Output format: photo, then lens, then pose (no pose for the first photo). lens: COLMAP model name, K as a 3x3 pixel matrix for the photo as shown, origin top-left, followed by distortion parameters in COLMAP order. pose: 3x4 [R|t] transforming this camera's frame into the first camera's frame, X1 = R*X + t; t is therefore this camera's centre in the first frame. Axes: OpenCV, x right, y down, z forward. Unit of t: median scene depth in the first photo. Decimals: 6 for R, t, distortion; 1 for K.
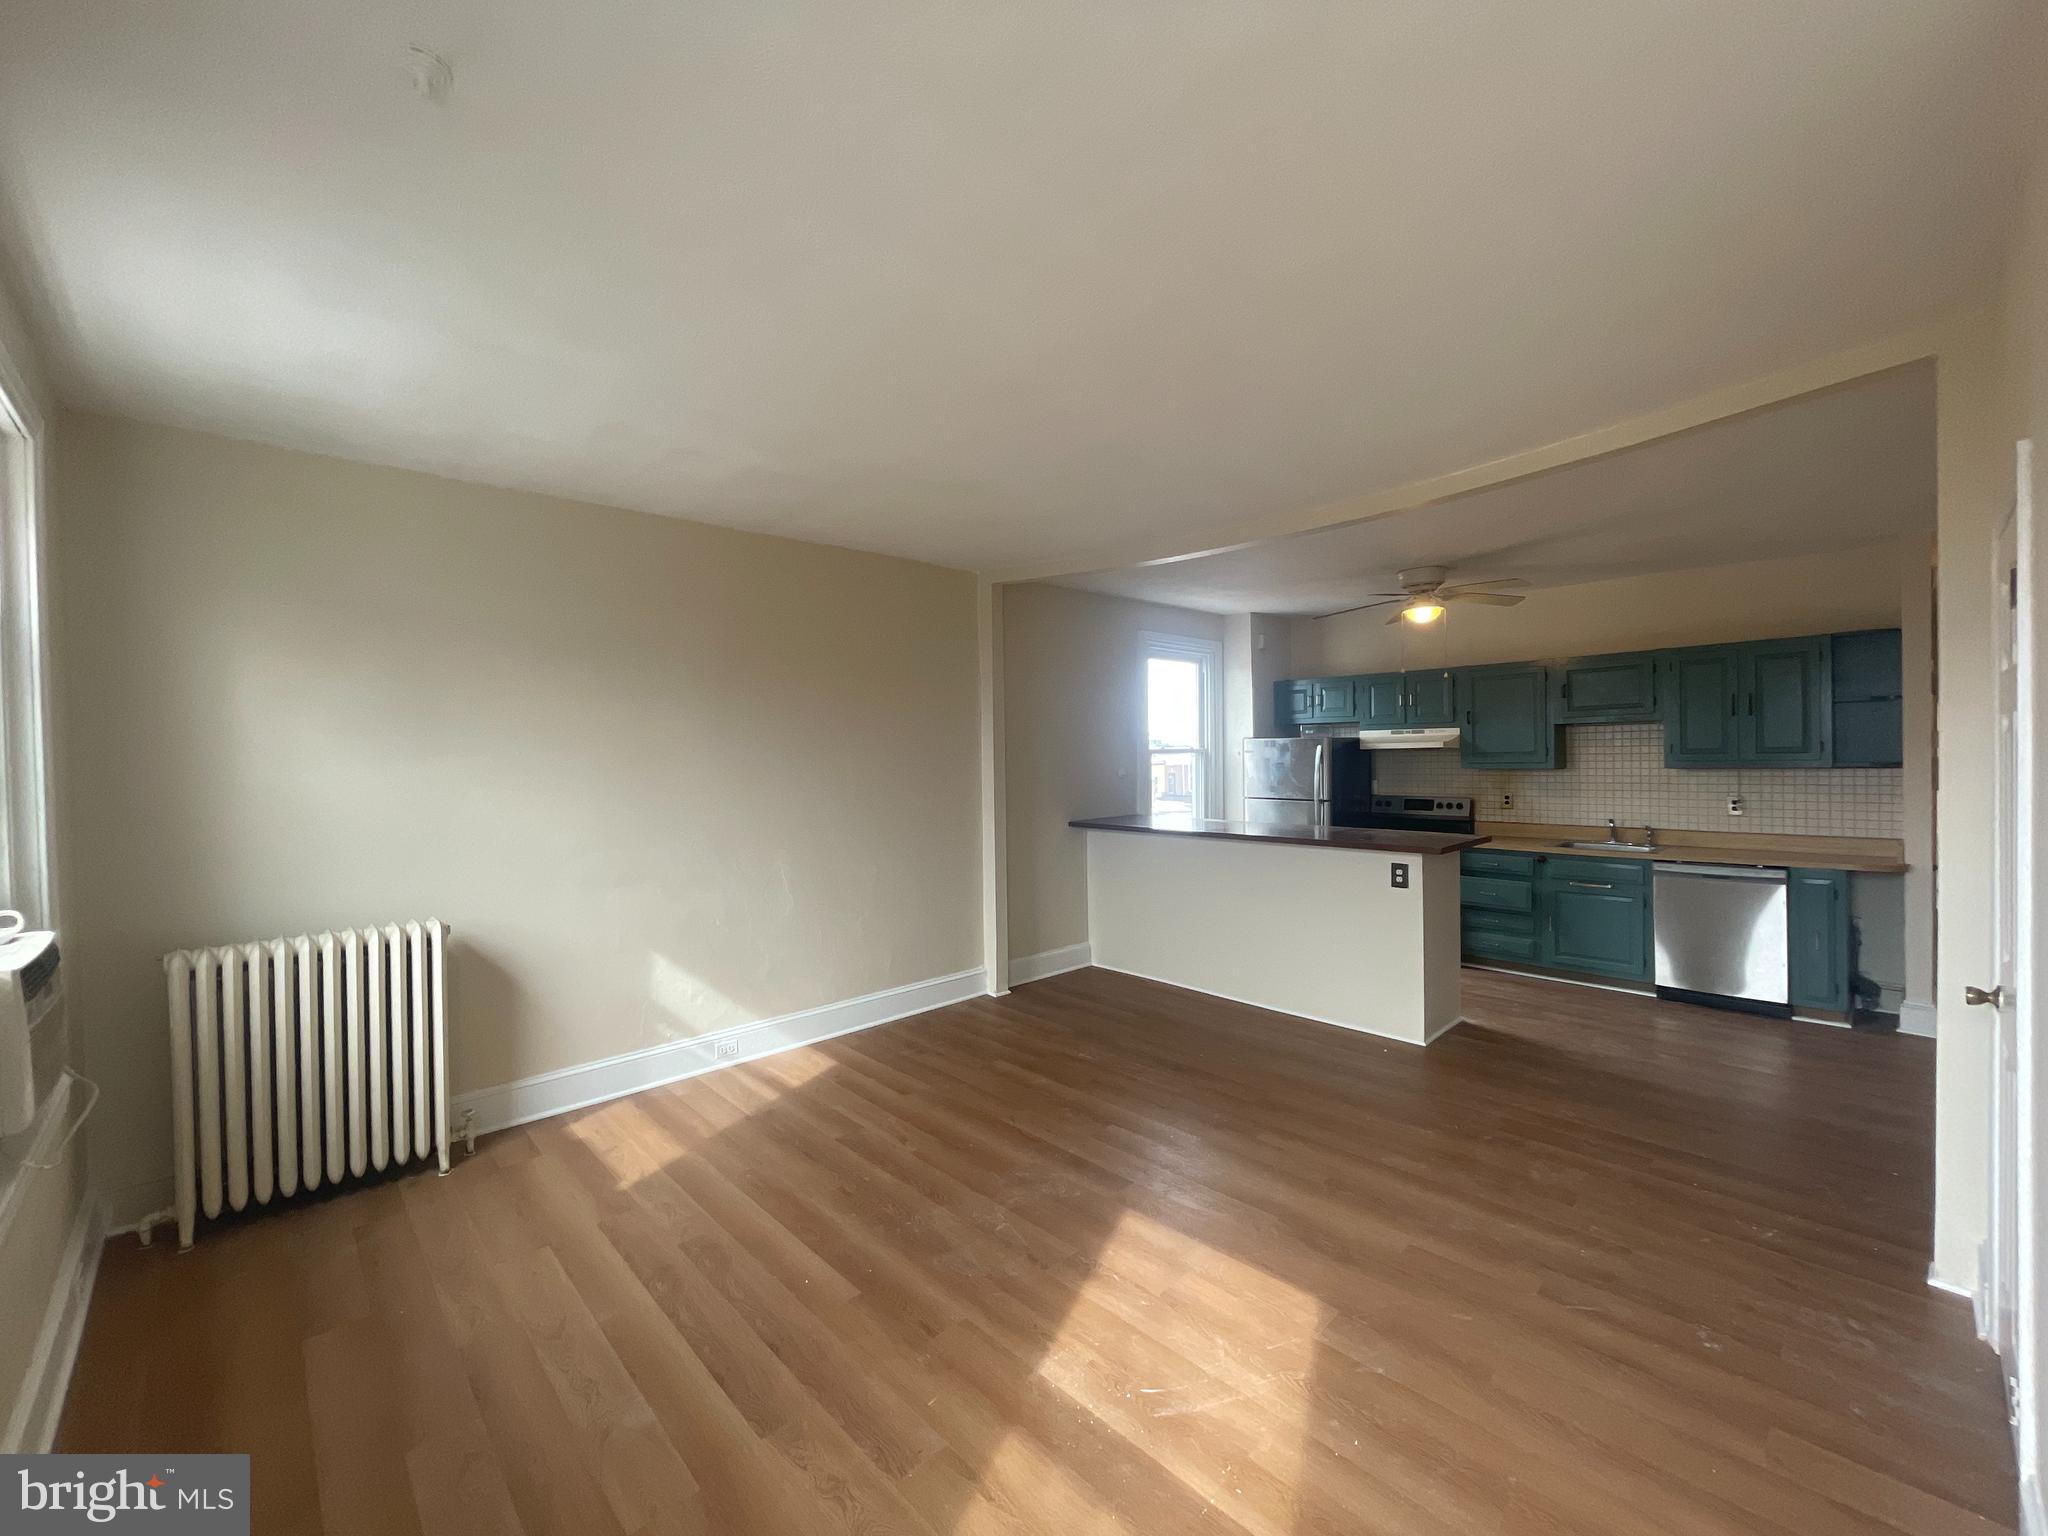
lens RADIAL K [[827.9, 0, 1019.2], [0, 827.9, 763.9], [0, 0, 1]] dist [-0.008235, 0.000414]
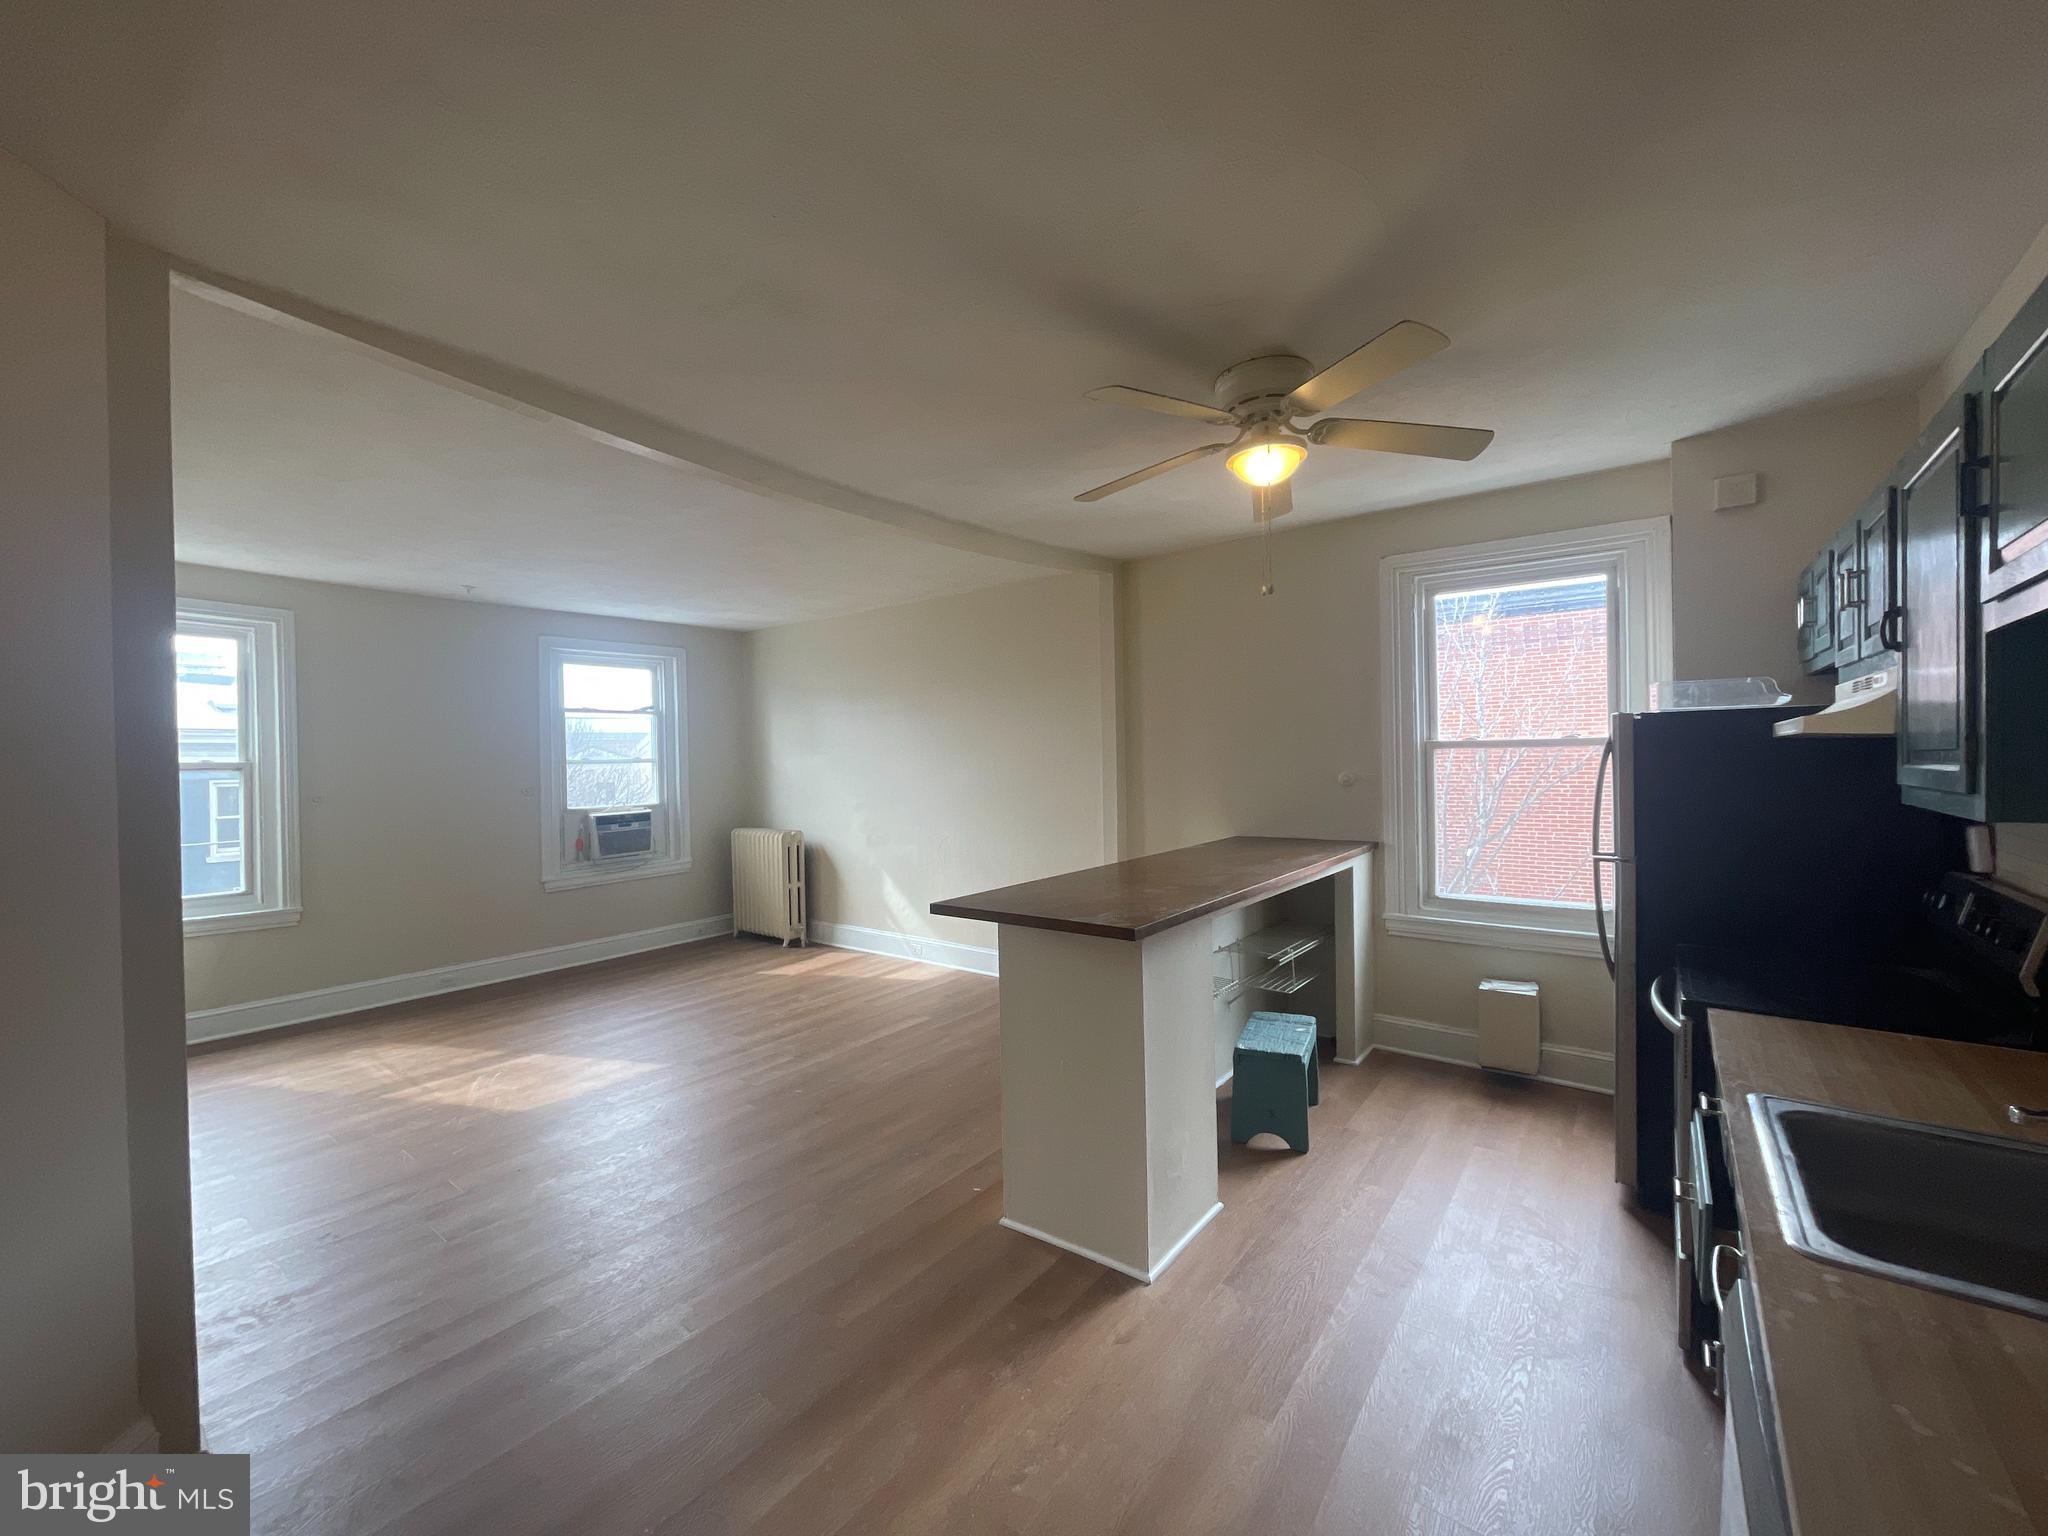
lens RADIAL K [[827.9, 0, 1019.2], [0, 827.9, 763.9], [0, 0, 1]] dist [-0.008235, 0.000414]
pose [[0.164318, 0.024148, -0.986112, 1.021252], [0.002148, 0.999689, 0.024838, -0.024160], [0.986405, -0.006199, 0.164215, 0.839566]]
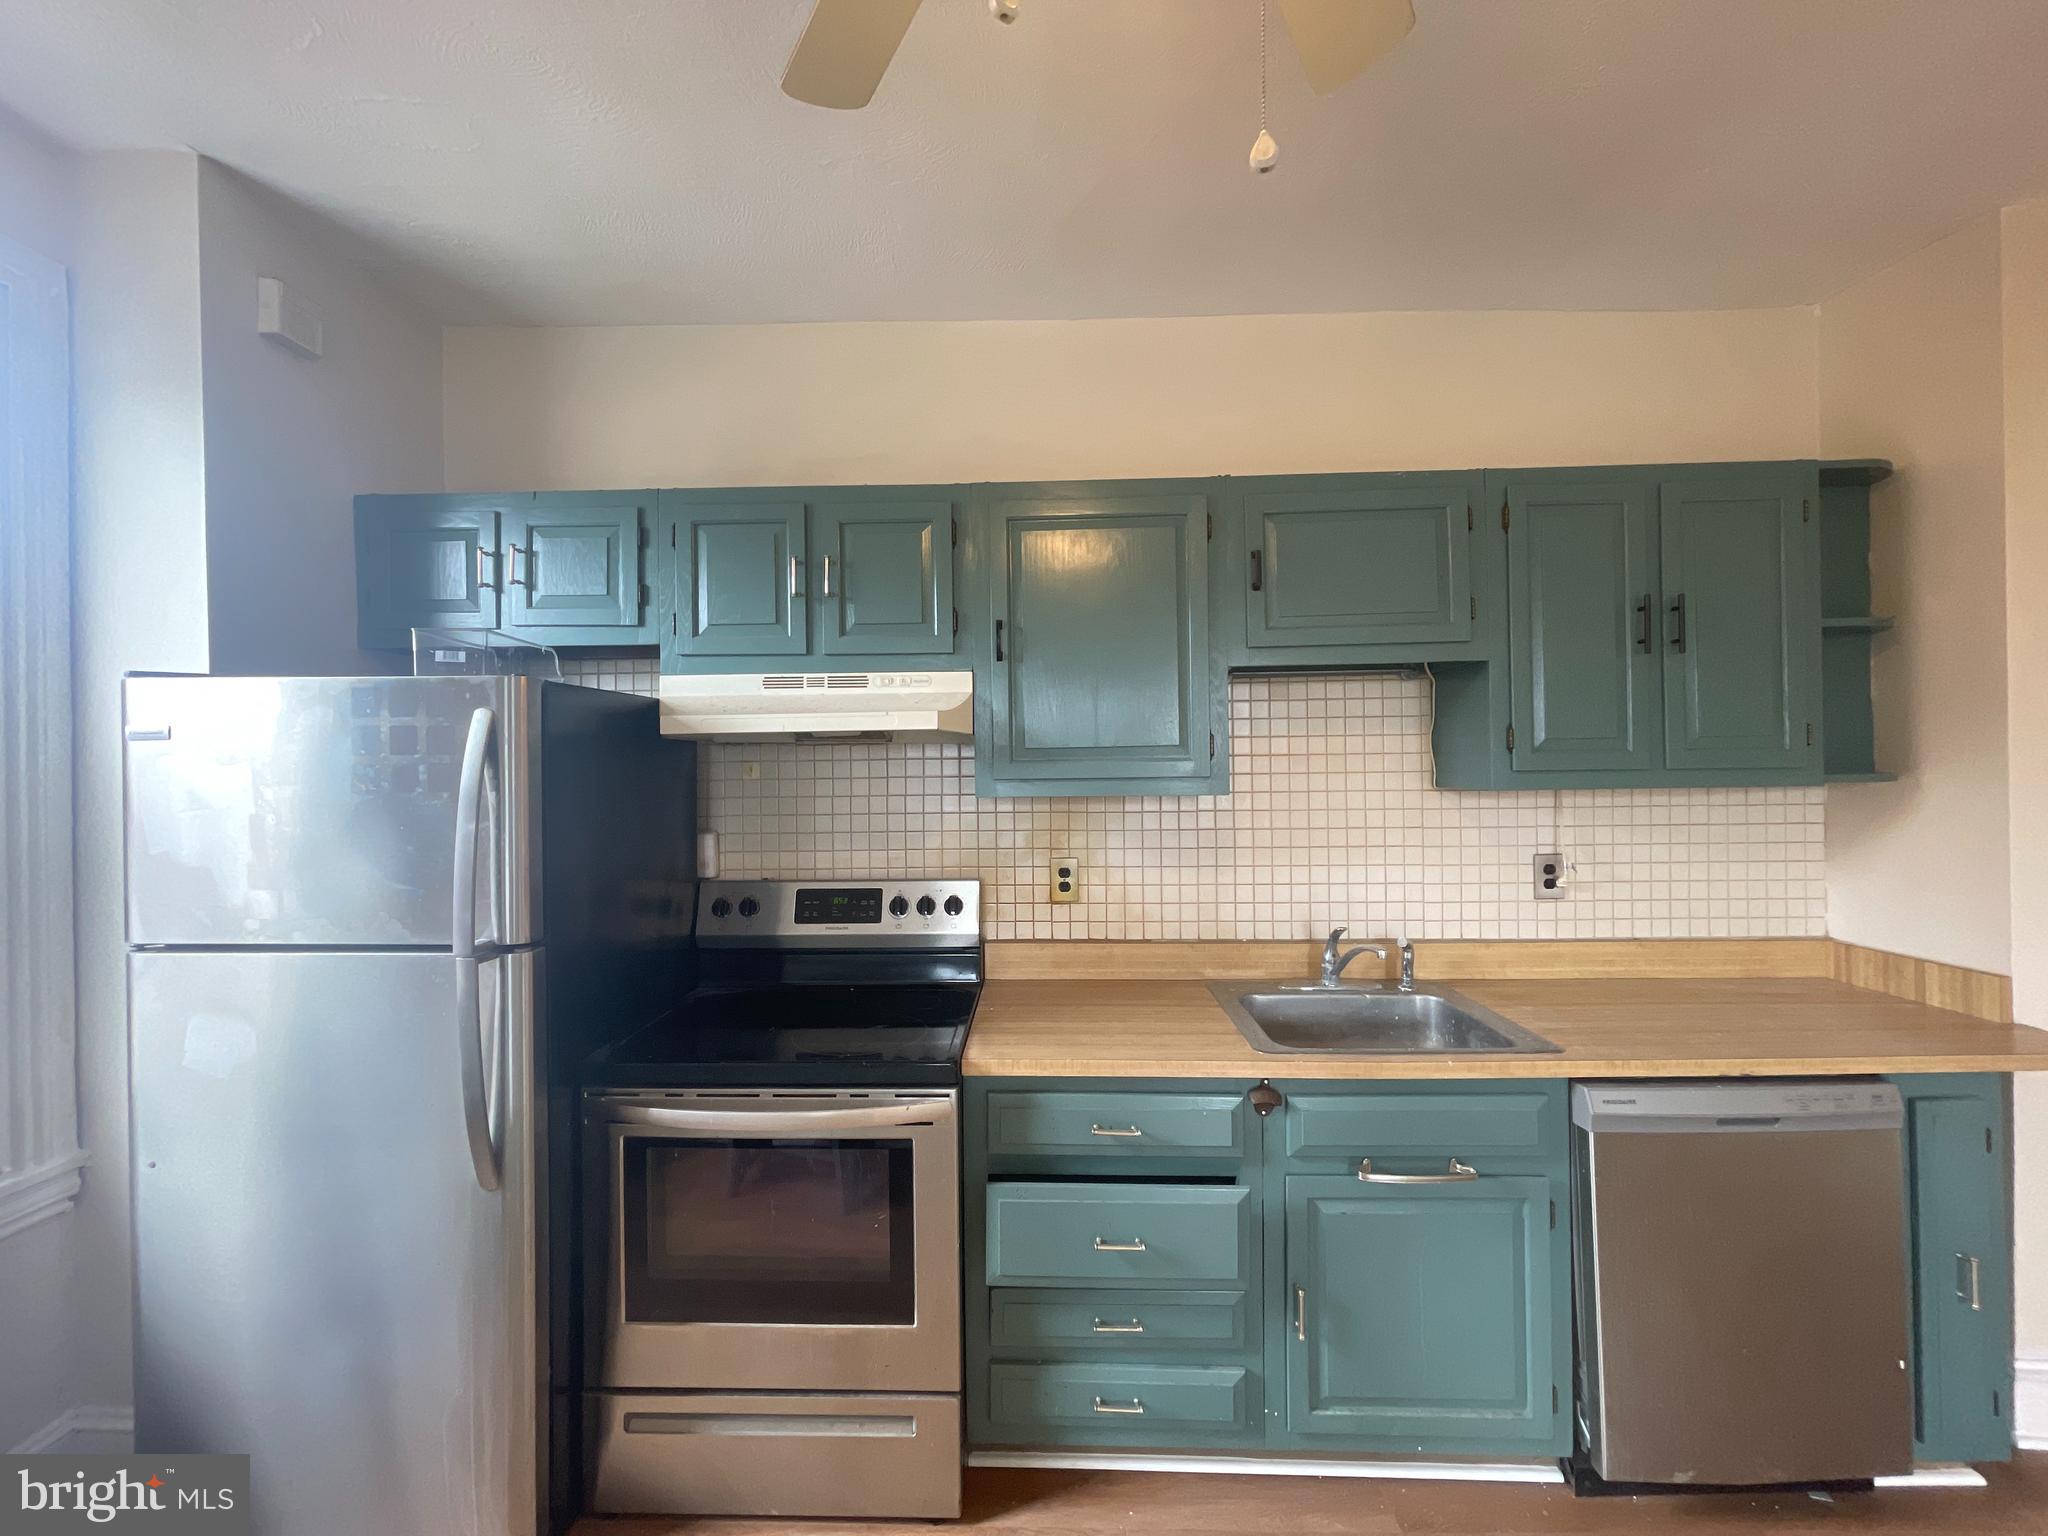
lens RADIAL K [[827.9, 0, 1019.2], [0, 827.9, 763.9], [0, 0, 1]] dist [-0.008235, 0.000414]
pose [[0.701438, 0.004669, 0.712715, 0.414770], [0.006240, 0.999900, -0.012692, -0.004239], [-0.712703, 0.013350, 0.701339, 0.998789]]
